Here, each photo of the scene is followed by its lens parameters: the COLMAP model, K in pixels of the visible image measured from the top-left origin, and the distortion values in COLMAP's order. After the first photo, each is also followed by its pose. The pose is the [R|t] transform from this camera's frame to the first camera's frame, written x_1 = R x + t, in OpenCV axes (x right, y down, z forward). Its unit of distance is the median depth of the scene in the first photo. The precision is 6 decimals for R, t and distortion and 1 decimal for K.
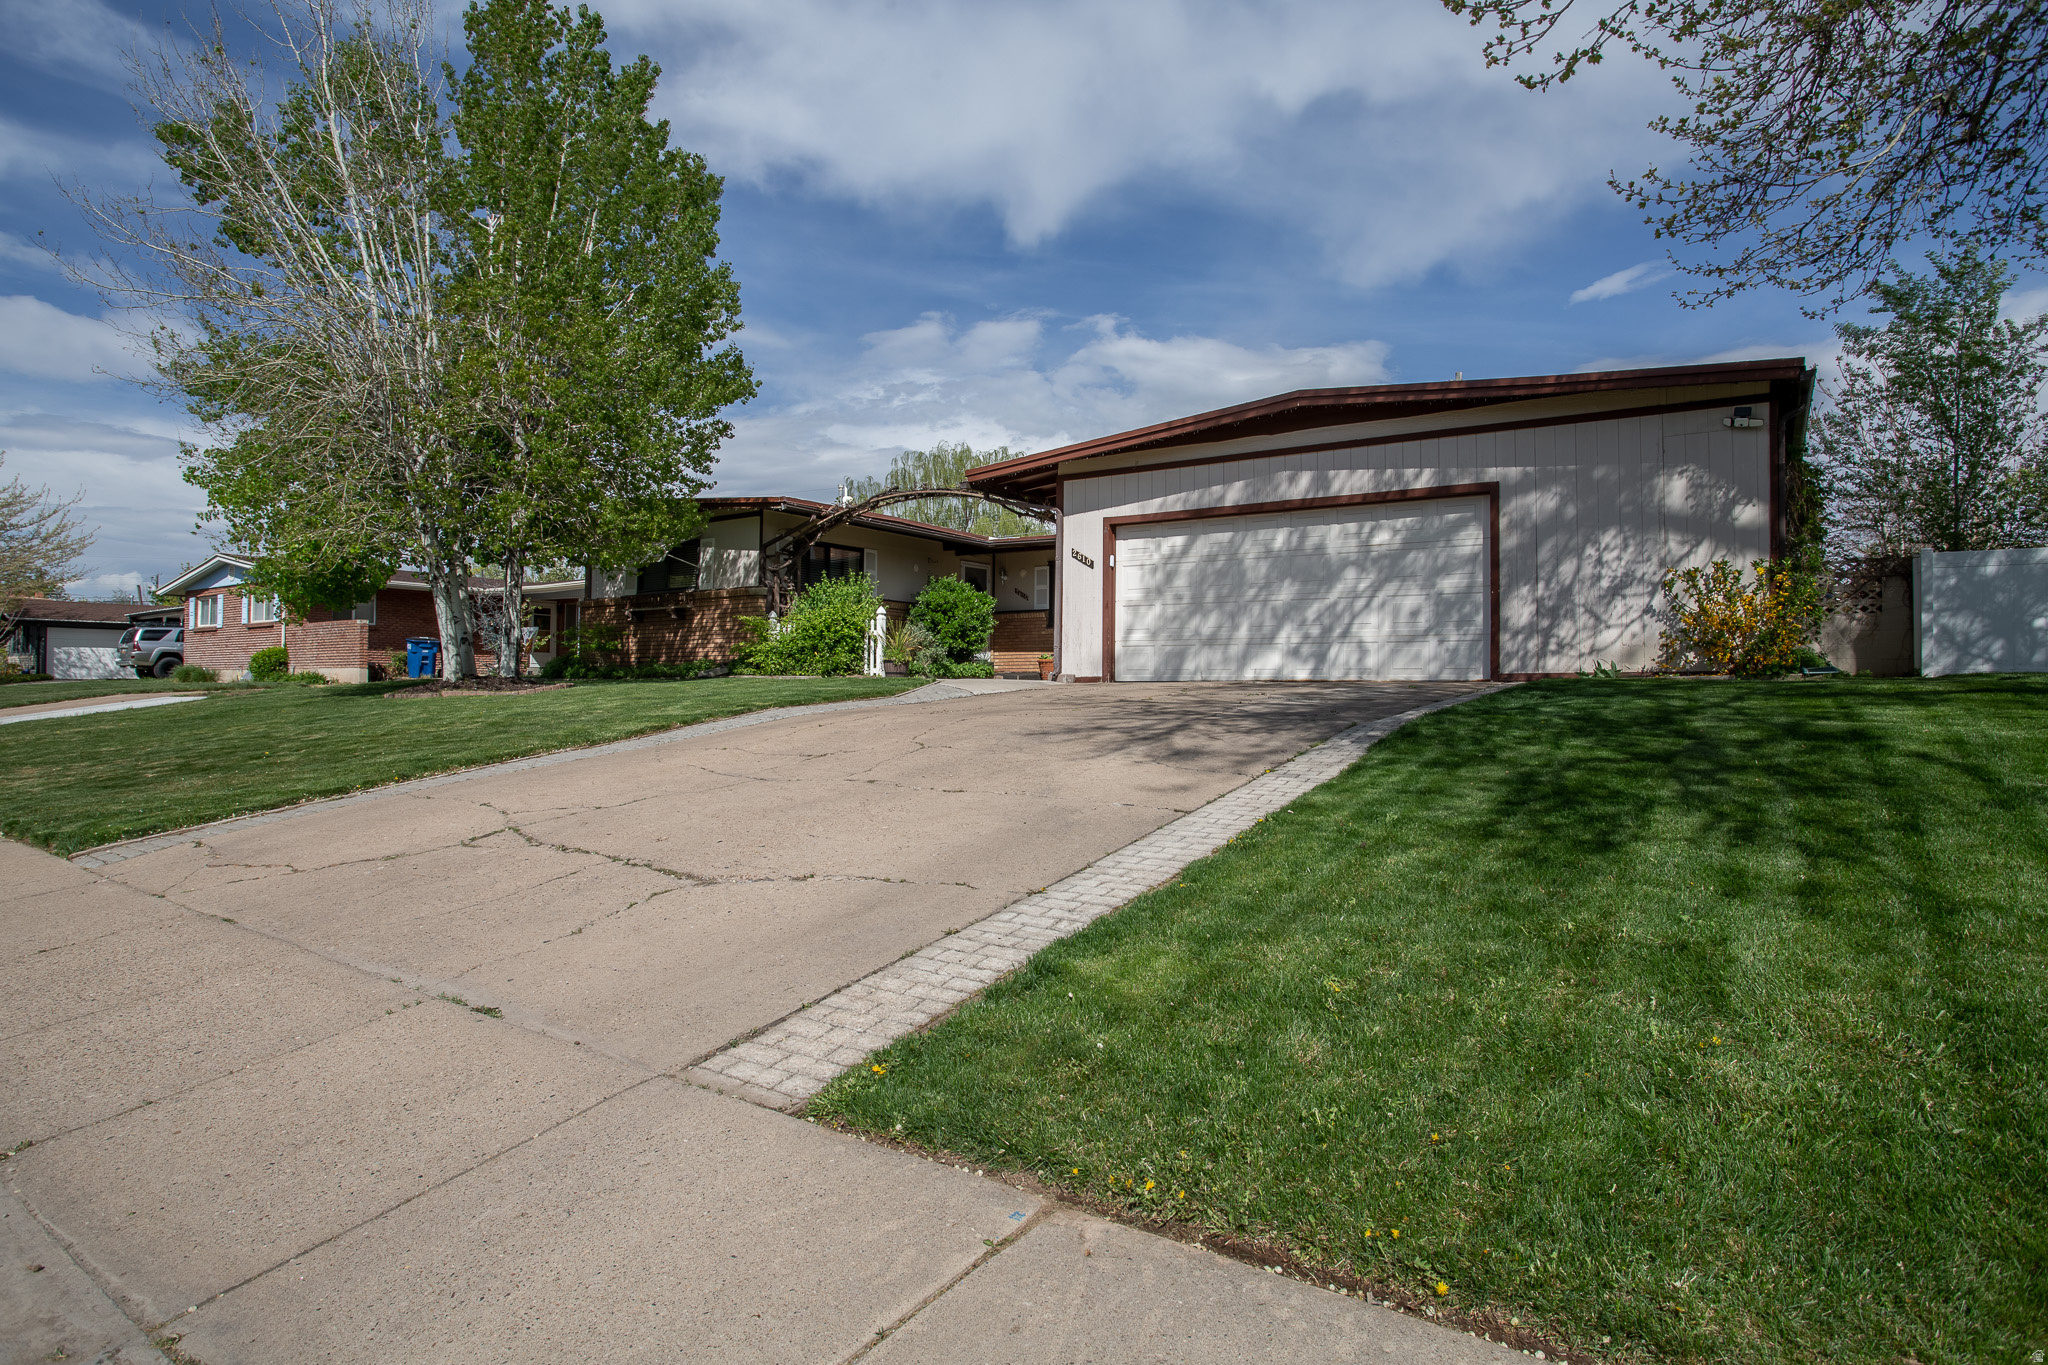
lens RADIAL K [[1106.1, 0, 992.5], [0, 1106.1, 709.4], [0, 0, 1]] dist [-0.060830, 0.035144]
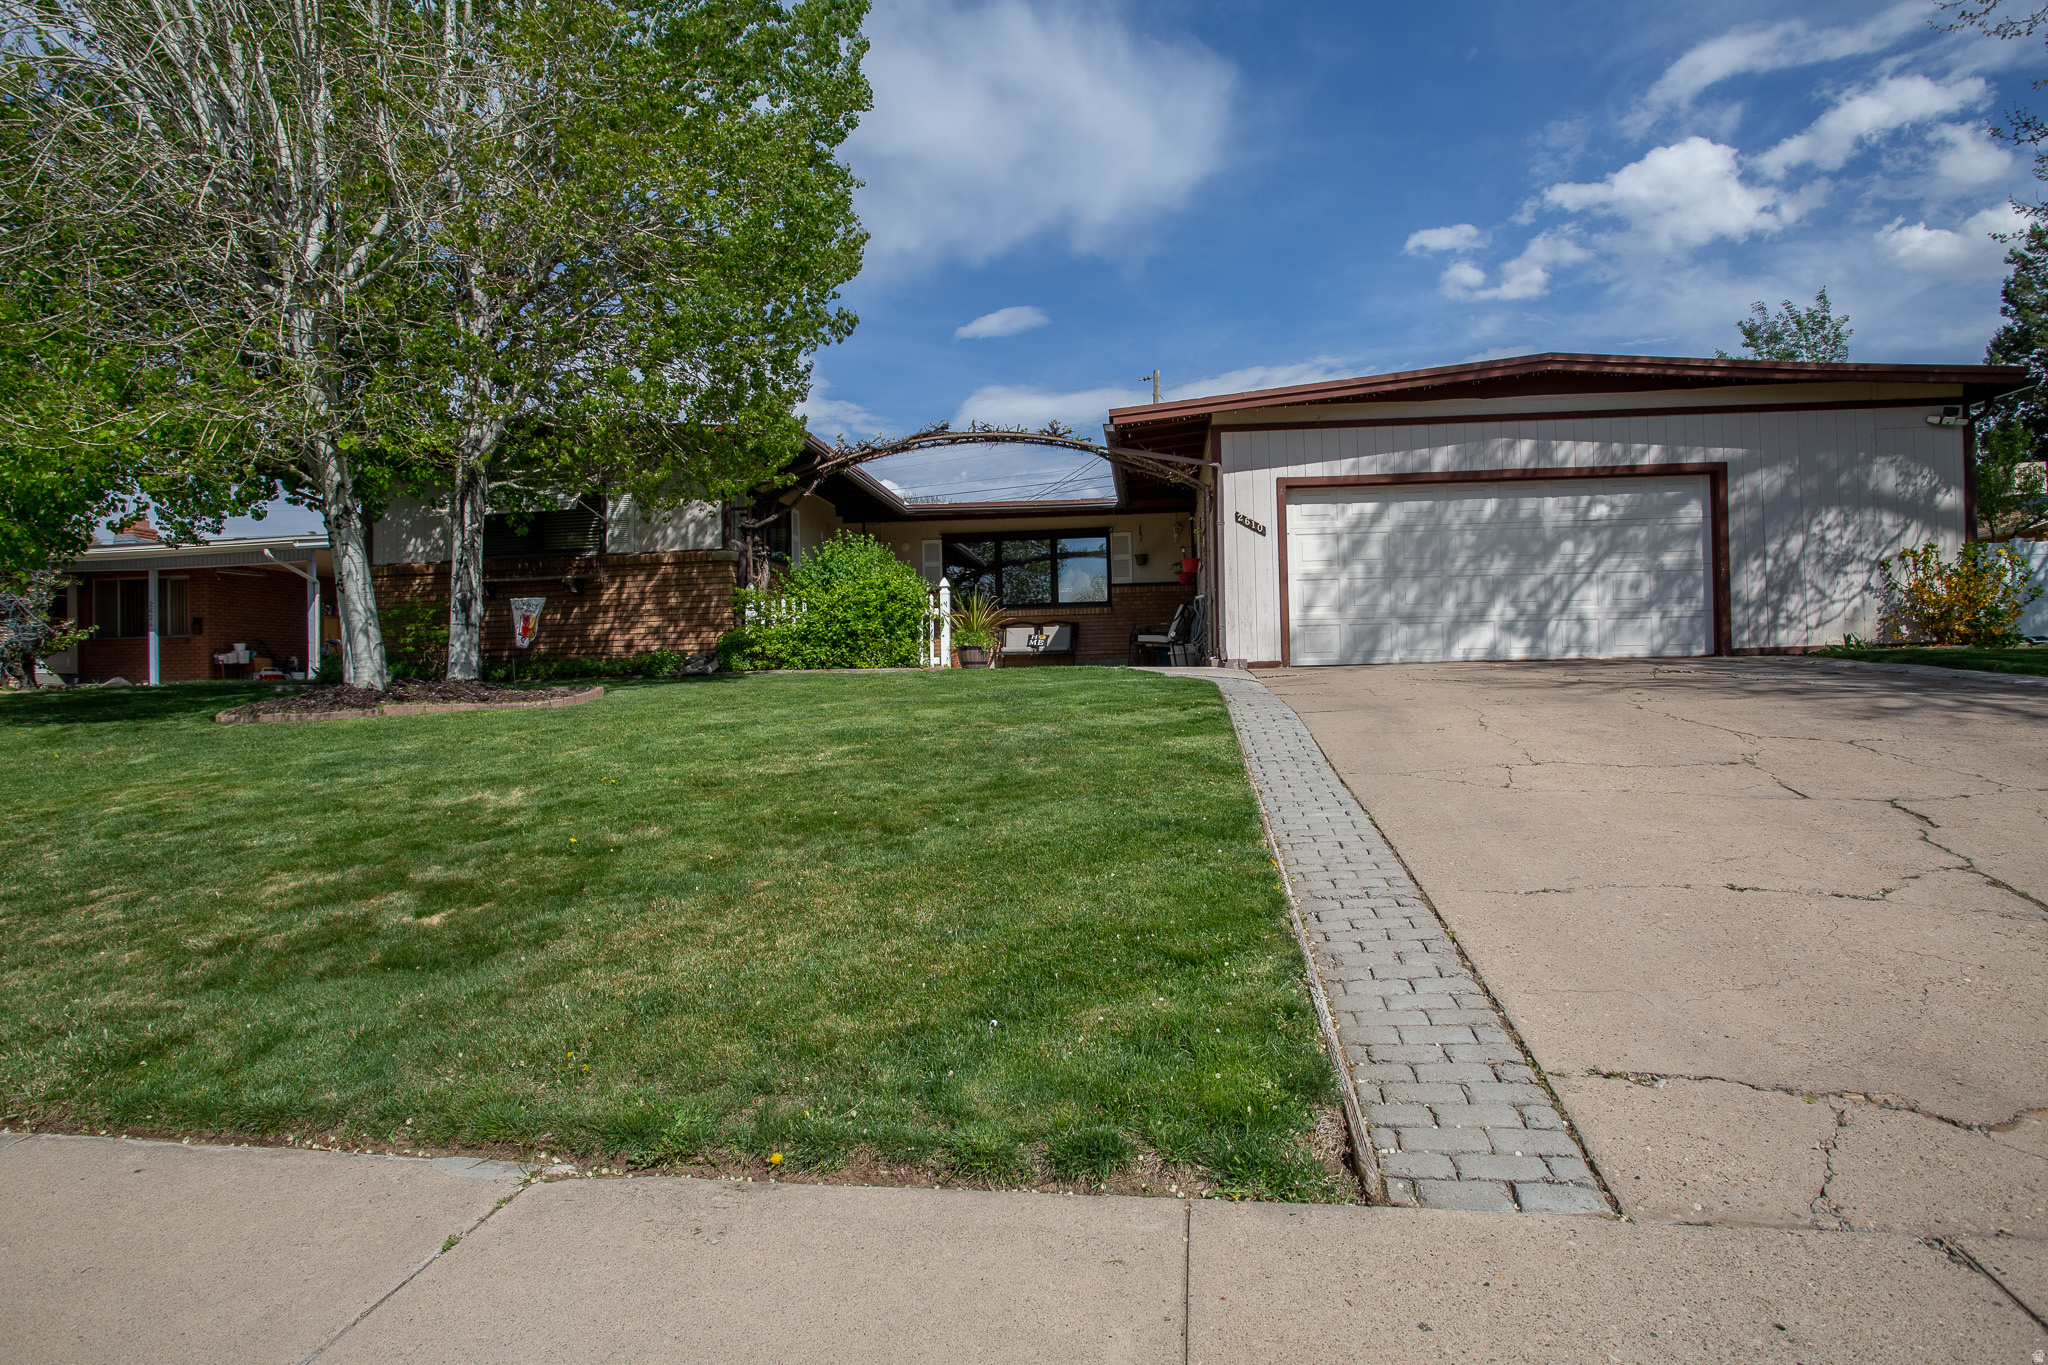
lens RADIAL K [[1106.1, 0, 996.7], [0, 1106.1, 673.6], [0, 0, 1]] dist [-0.060830, 0.035144]
pose [[0.871944, -0.023629, 0.489035, -0.524996], [0.038703, 0.999036, -0.020736, -0.009776], [-0.488073, 0.037007, 0.872018, 0.360227]]
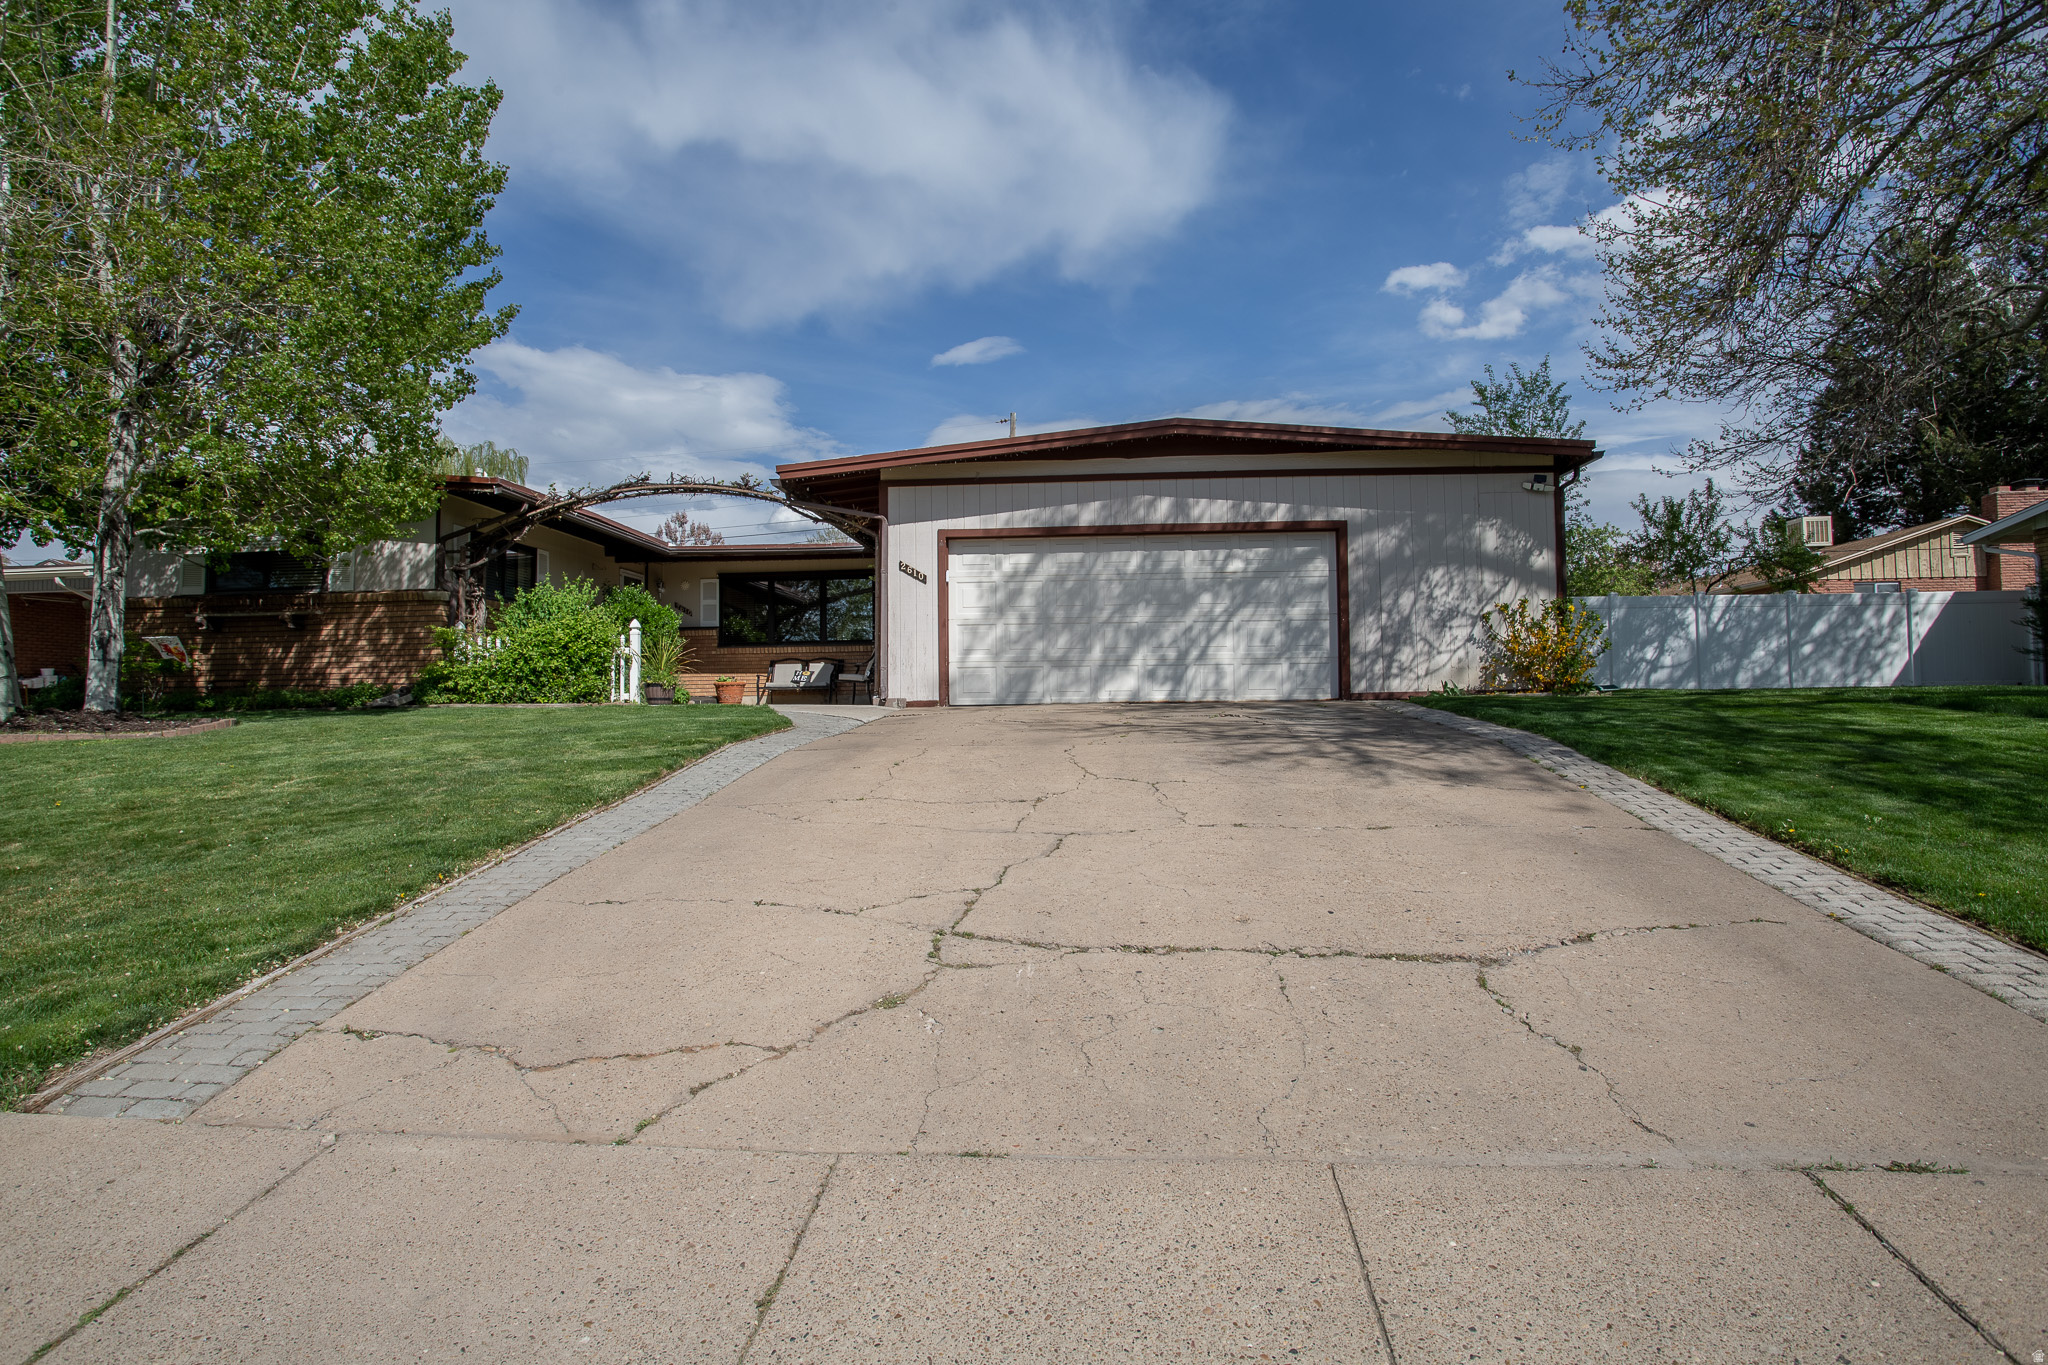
lens RADIAL K [[1106.1, 0, 990.2], [0, 1106.1, 709.0], [0, 0, 1]] dist [-0.060830, 0.035144]
pose [[0.860374, -0.014829, 0.509448, -0.341468], [0.026175, 0.999543, -0.015110, -0.007336], [-0.508991, 0.026335, 0.860369, 0.181714]]
